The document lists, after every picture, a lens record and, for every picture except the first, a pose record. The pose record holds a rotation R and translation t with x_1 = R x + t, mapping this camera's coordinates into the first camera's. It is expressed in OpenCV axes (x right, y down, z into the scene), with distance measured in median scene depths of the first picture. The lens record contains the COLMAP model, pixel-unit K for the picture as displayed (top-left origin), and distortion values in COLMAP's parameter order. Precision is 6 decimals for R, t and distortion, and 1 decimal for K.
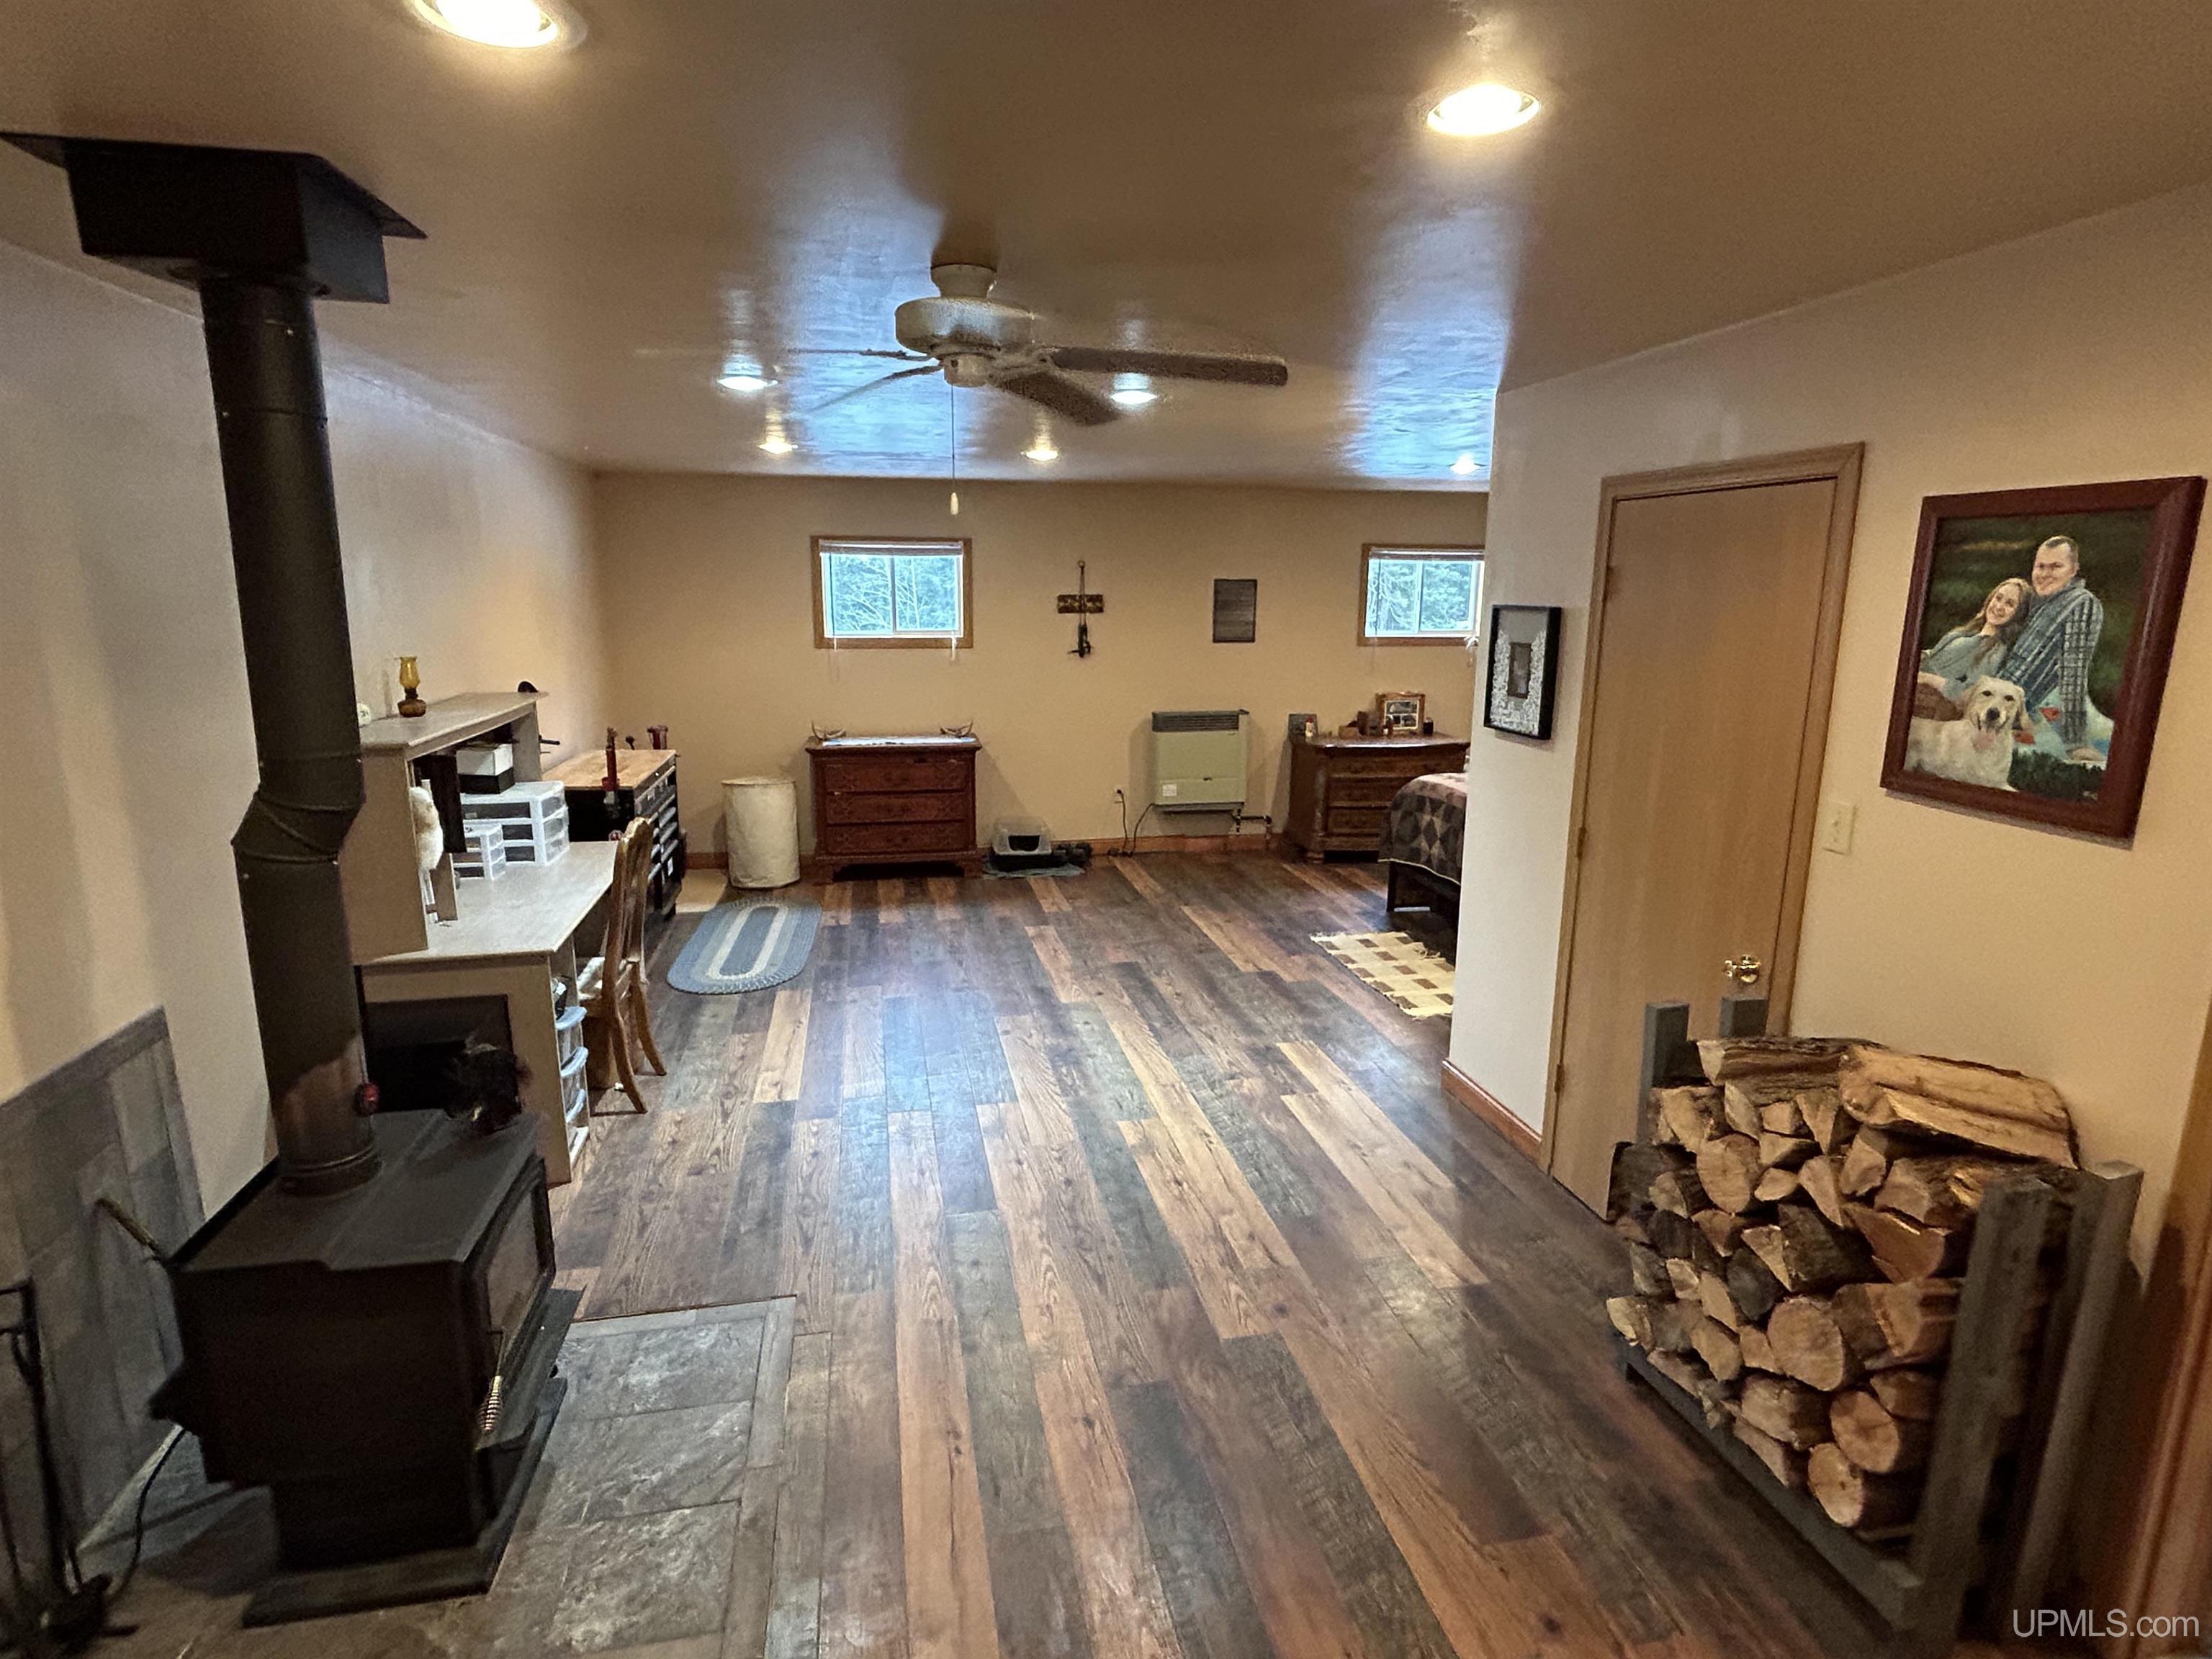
lens RADIAL K [[1143.4, 0, 1107.5], [0, 1143.4, 833.9], [0, 0, 1]] dist [0.000772, 0.000221]
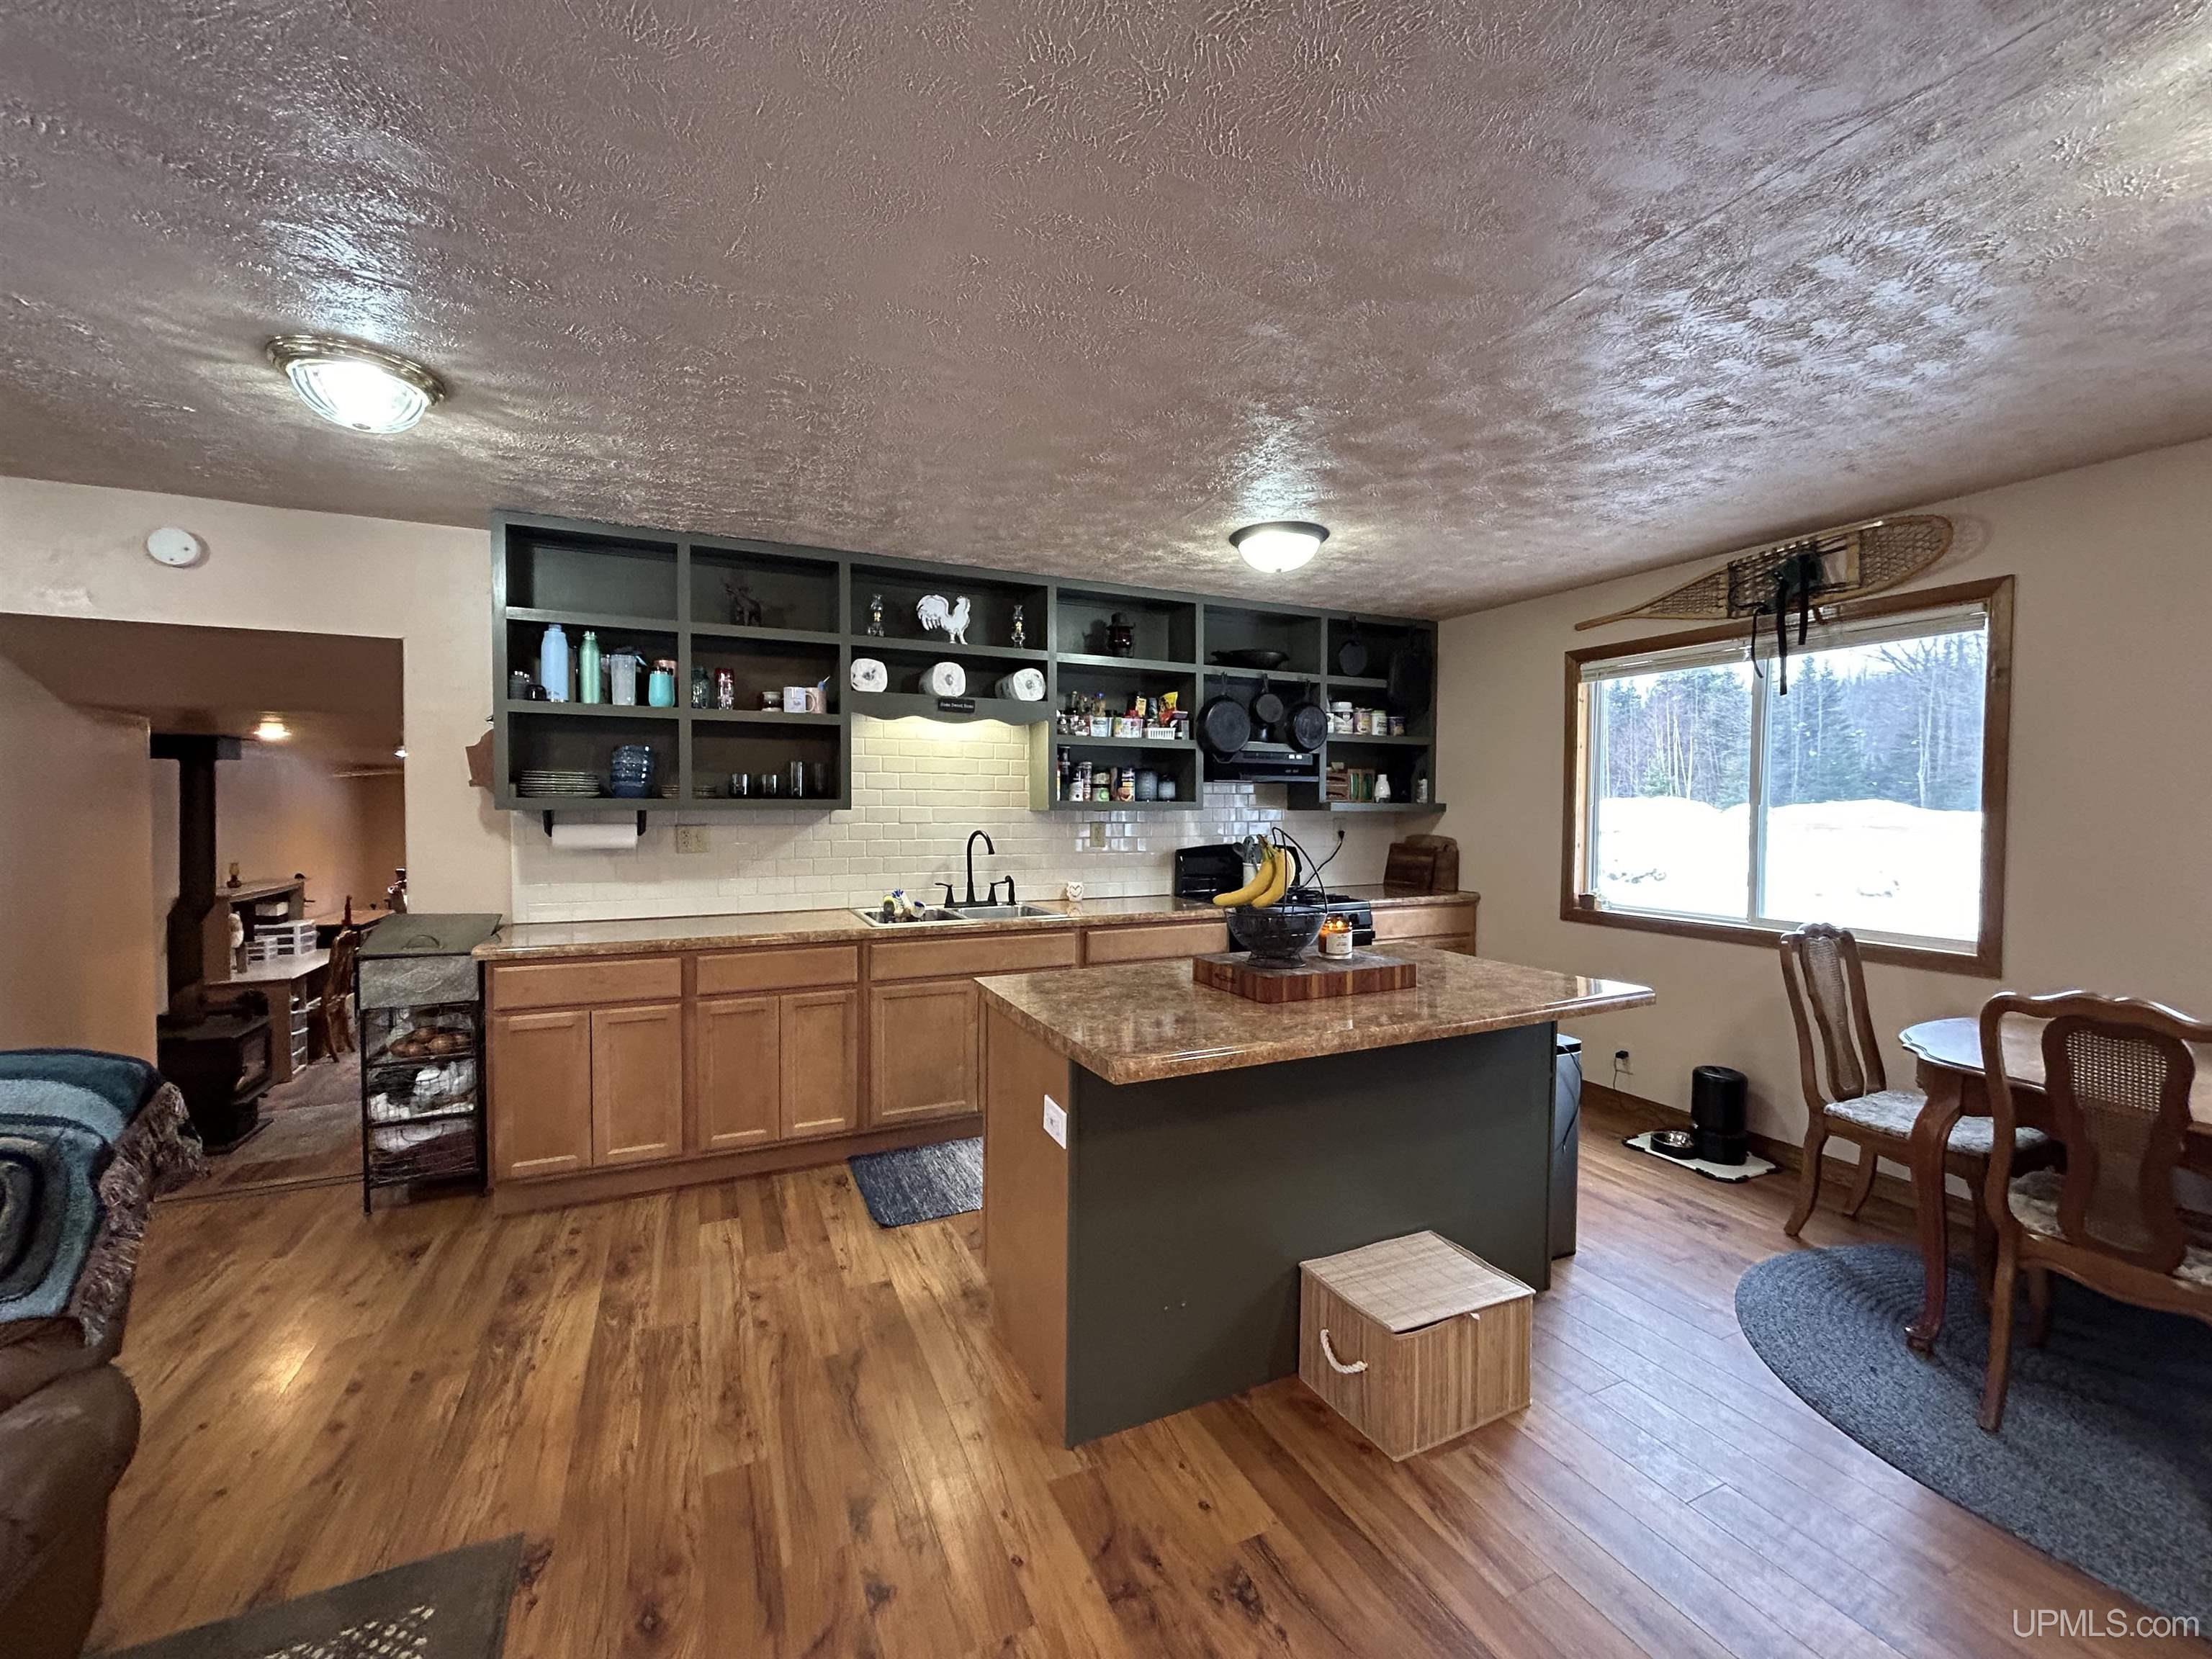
lens RADIAL K [[890.6, 0, 1106.4], [0, 890.6, 829.7], [0, 0, 1]] dist [-0.001599, -0.000725]
pose [[0.972254, -0.009690, 0.233726, 0.478509], [0.052437, 0.982744, -0.177384, 0.135487], [-0.227974, 0.184718, 0.955985, -0.793705]]
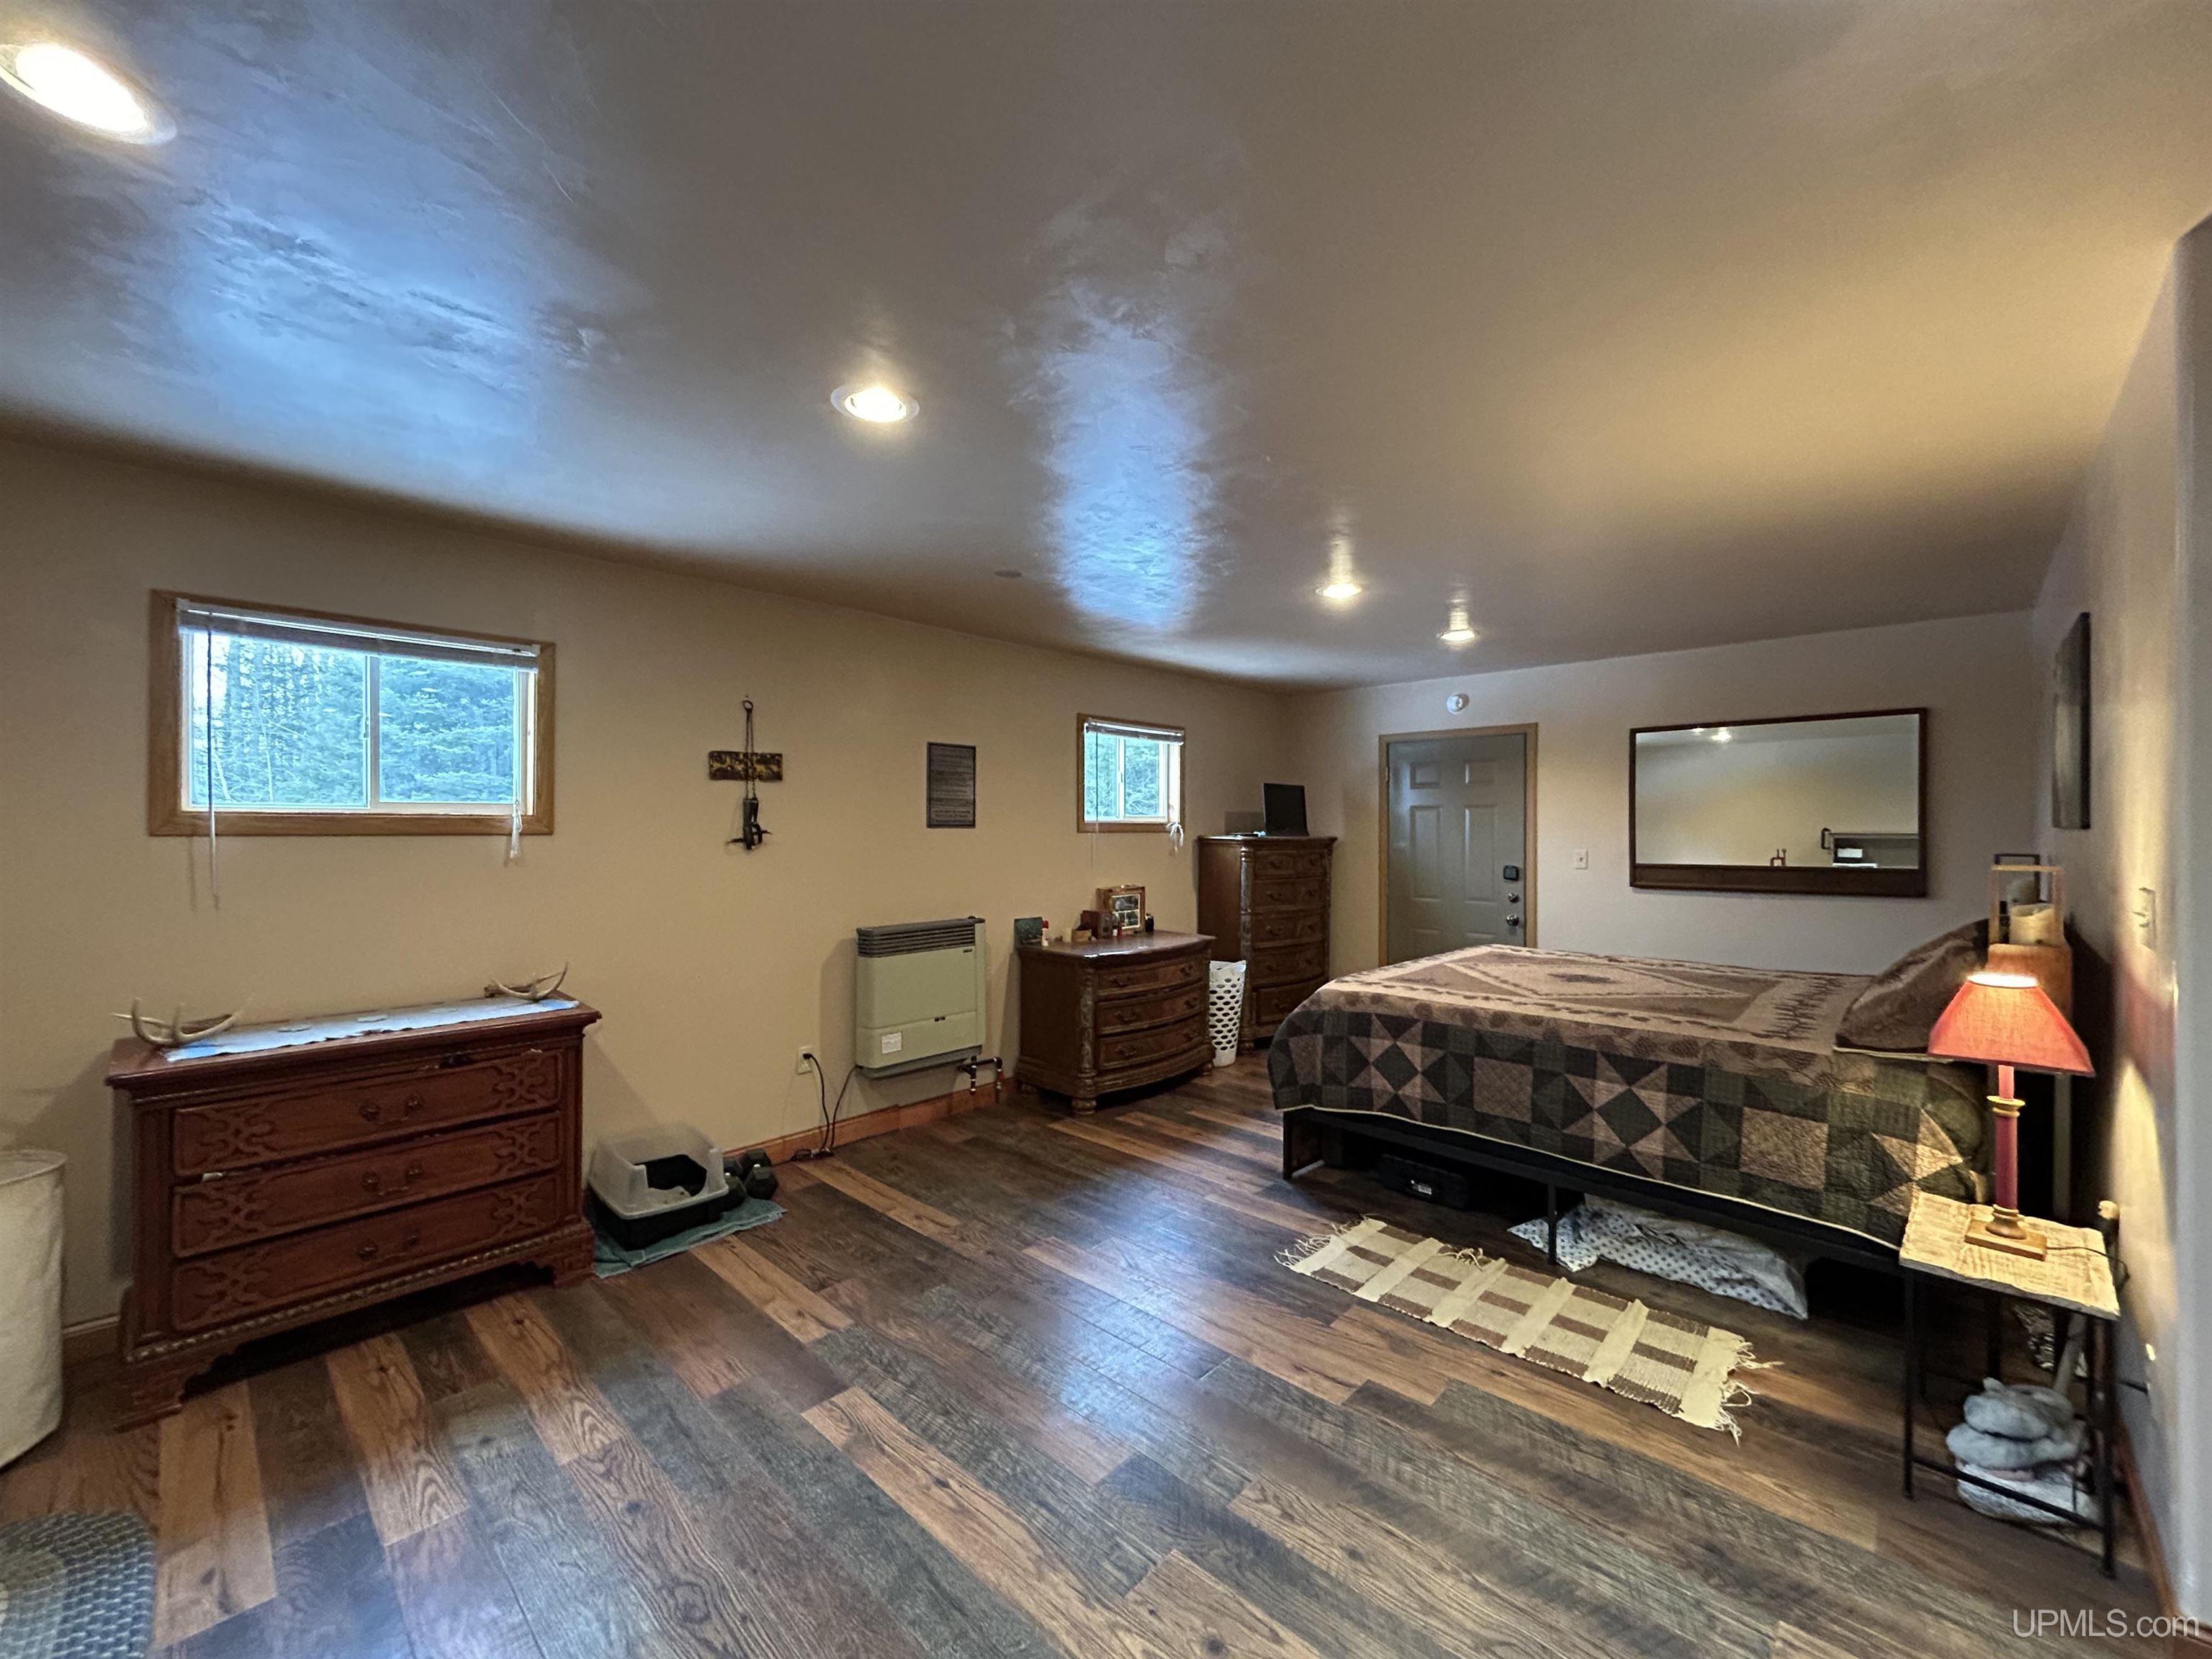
lens RADIAL K [[890.6, 0, 1108.5], [0, 890.6, 827.4], [0, 0, 1]] dist [-0.001599, -0.000725]
pose [[0.818829, -0.004788, 0.574017, -0.149293], [0.125120, 0.977412, -0.170328, -0.060795], [-0.560235, 0.211290, 0.800933, 0.518161]]
